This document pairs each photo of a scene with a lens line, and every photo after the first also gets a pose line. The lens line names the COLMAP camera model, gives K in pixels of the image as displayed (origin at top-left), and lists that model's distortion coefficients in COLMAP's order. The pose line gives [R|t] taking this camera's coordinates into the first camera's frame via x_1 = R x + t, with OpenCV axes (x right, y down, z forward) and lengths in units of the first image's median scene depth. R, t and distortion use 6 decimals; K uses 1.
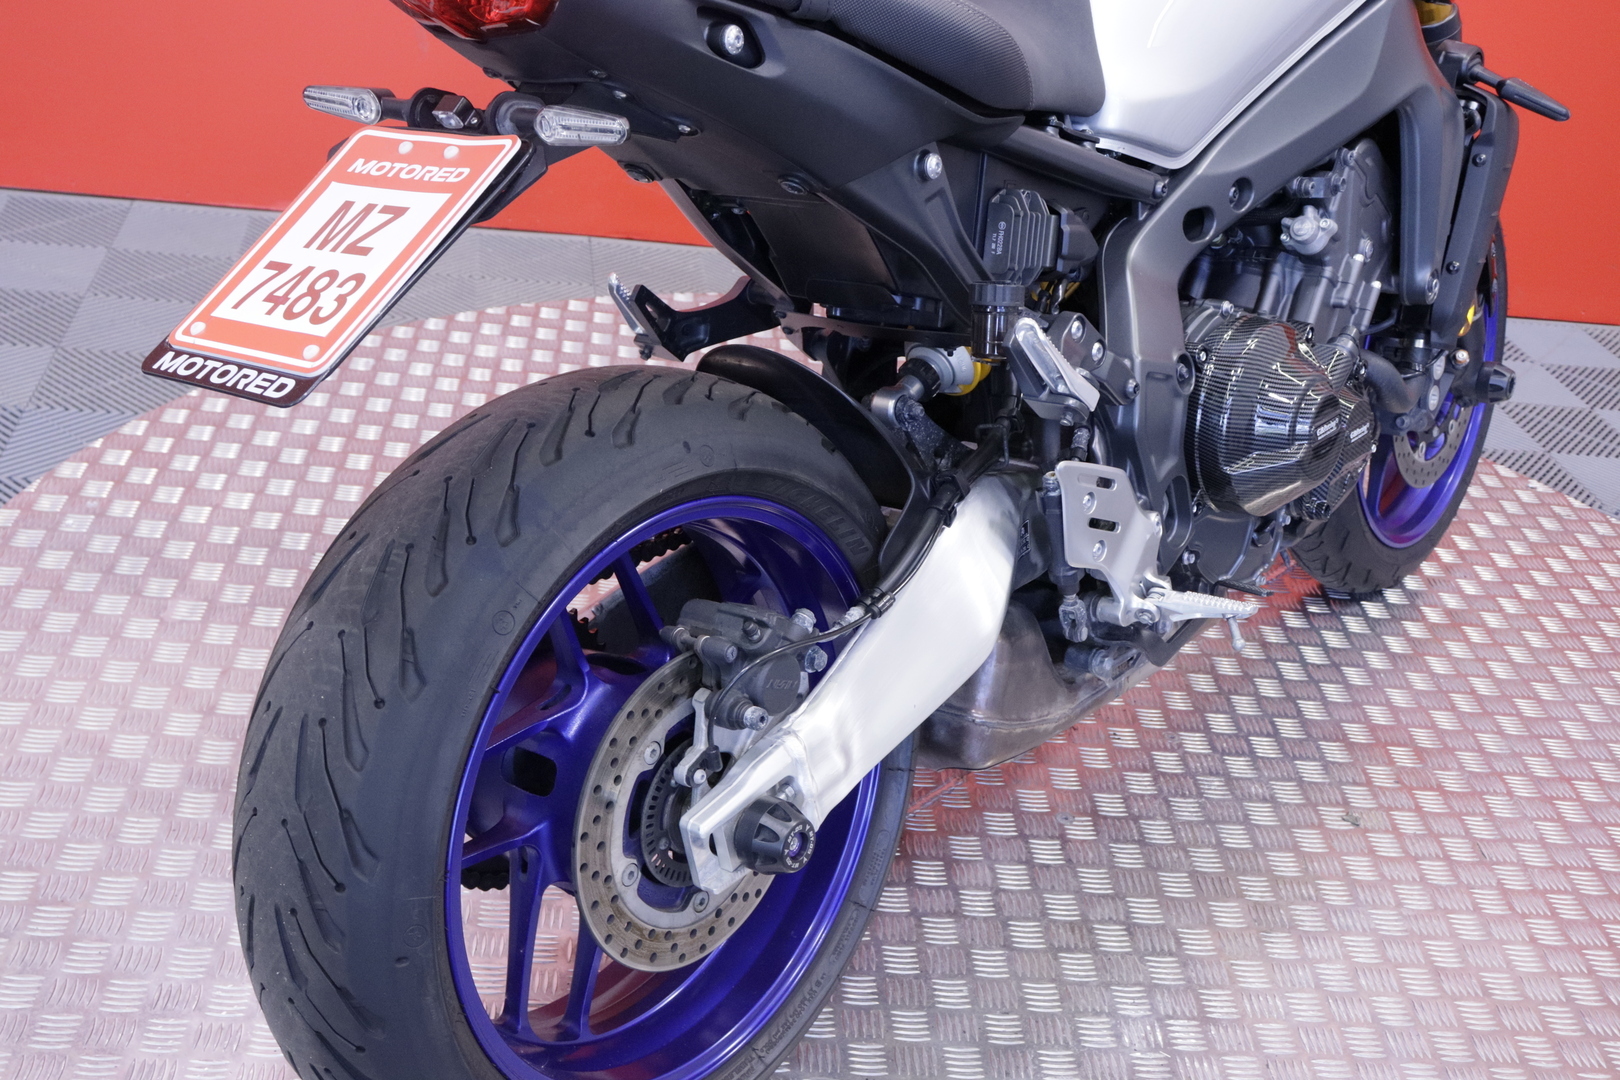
lens RADIAL K [[1783.5, 0, 810.0], [0, 1783.5, 540.0], [0, 0, 1]] dist [-0.146554, 0.527674]
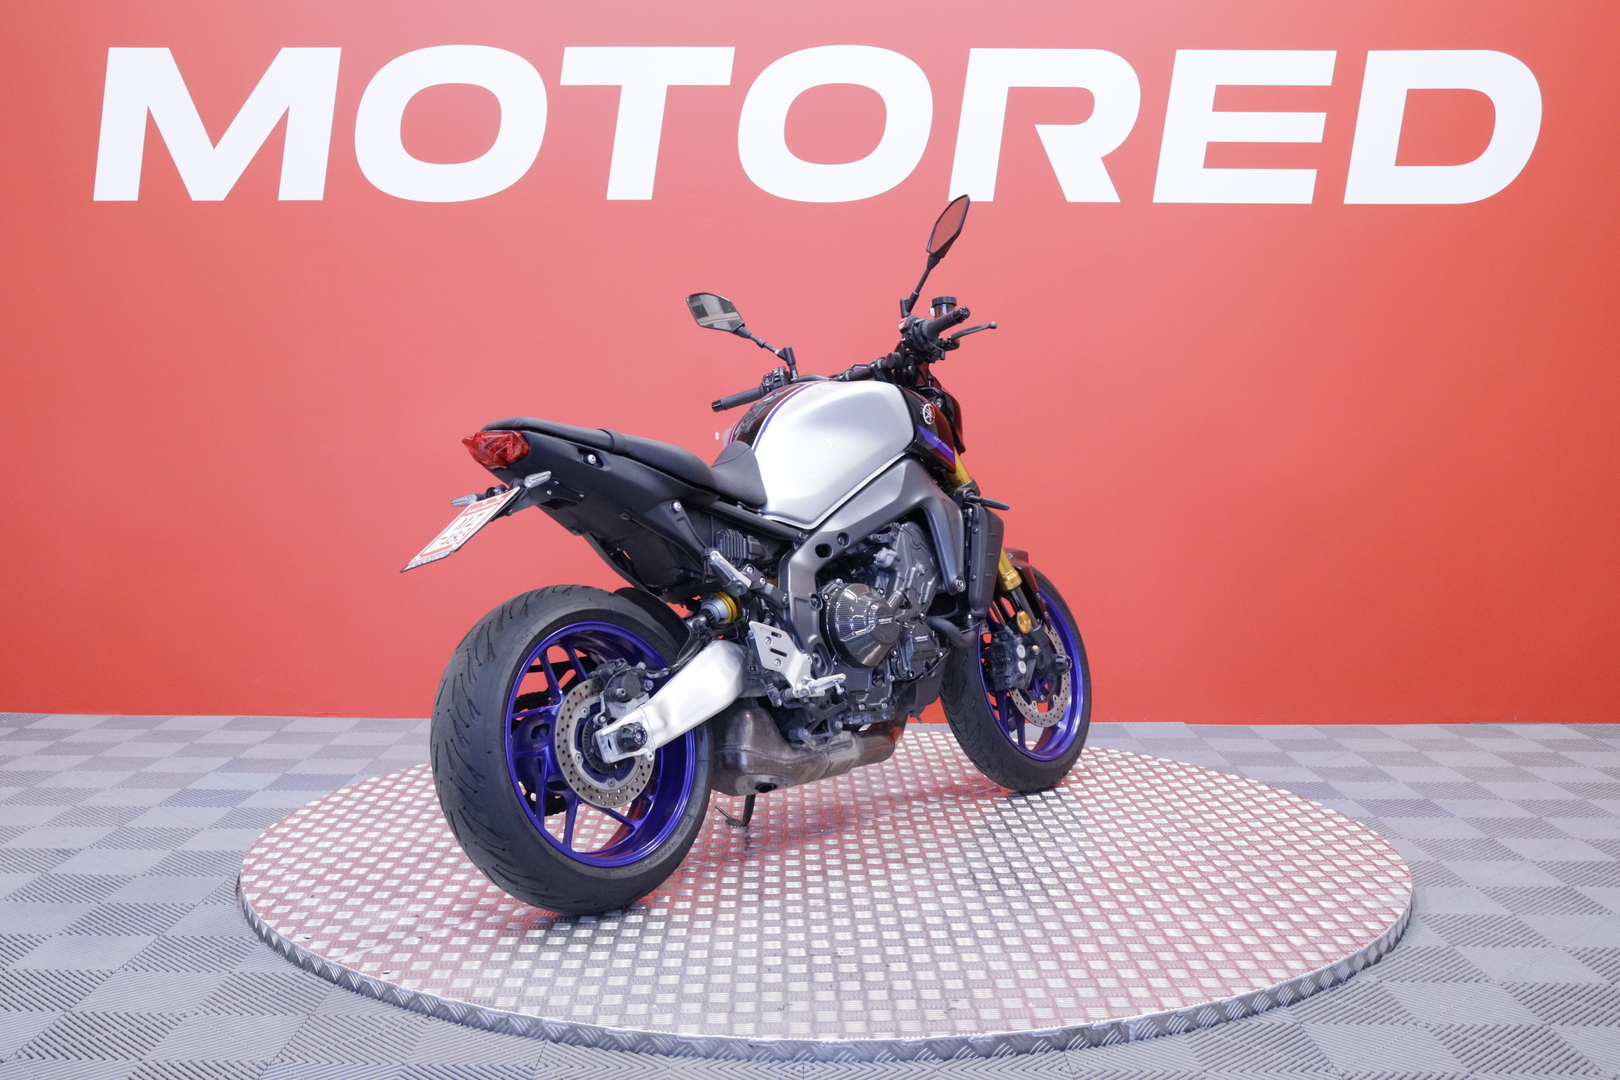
lens RADIAL K [[1786.3, 0, 810.0], [0, 1786.3, 540.0], [0, 0, 1]] dist [0.007691, 0.002127]
pose [[0.989390, -0.136594, -0.049489, 0.391896], [0.100767, 0.890579, -0.443526, 1.054614], [0.104657, 0.433833, 0.894894, -1.396287]]
